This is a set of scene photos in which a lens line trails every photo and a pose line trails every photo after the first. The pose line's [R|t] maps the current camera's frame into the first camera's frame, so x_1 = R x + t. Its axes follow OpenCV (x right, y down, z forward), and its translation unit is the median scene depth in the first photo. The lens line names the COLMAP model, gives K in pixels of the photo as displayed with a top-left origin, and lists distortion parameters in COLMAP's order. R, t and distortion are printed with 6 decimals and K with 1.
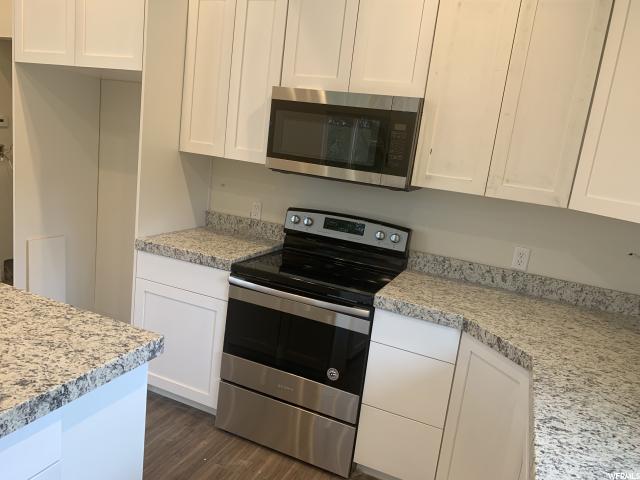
lens RADIAL K [[488.7, 0, 310.5], [0, 488.7, 238.3], [0, 0, 1]] dist [0.037841, -0.007625]
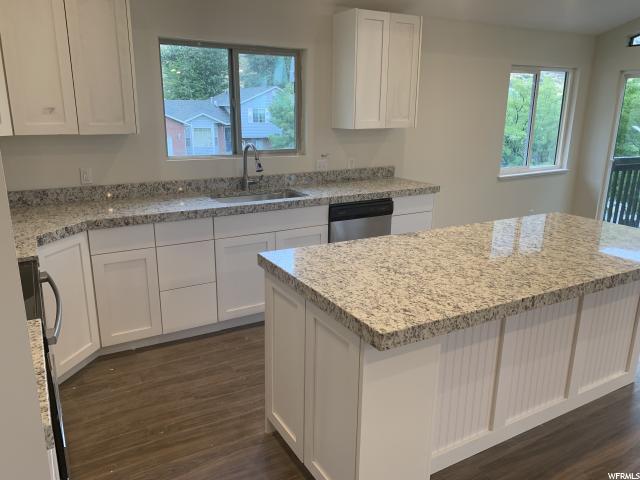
lens RADIAL K [[488.7, 0, 310.5], [0, 488.7, 238.3], [0, 0, 1]] dist [0.037841, -0.007625]
pose [[-0.798450, -0.265490, 0.540364, -0.745474], [0.022011, 0.884051, 0.466873, -0.329911], [-0.601659, 0.384668, -0.700026, 1.174141]]
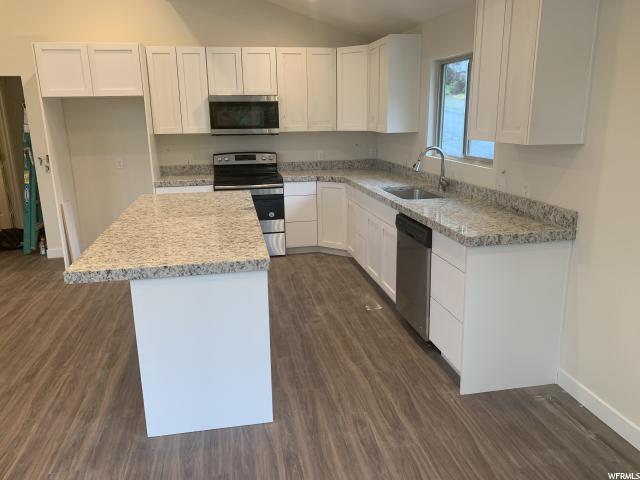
lens RADIAL K [[488.7, 0, 310.5], [0, 488.7, 238.3], [0, 0, 1]] dist [0.037841, -0.007625]
pose [[0.826783, -0.261229, 0.498186, -0.945787], [0.220244, 0.965255, 0.140626, 0.086067], [-0.517612, -0.006545, 0.855591, -1.070275]]
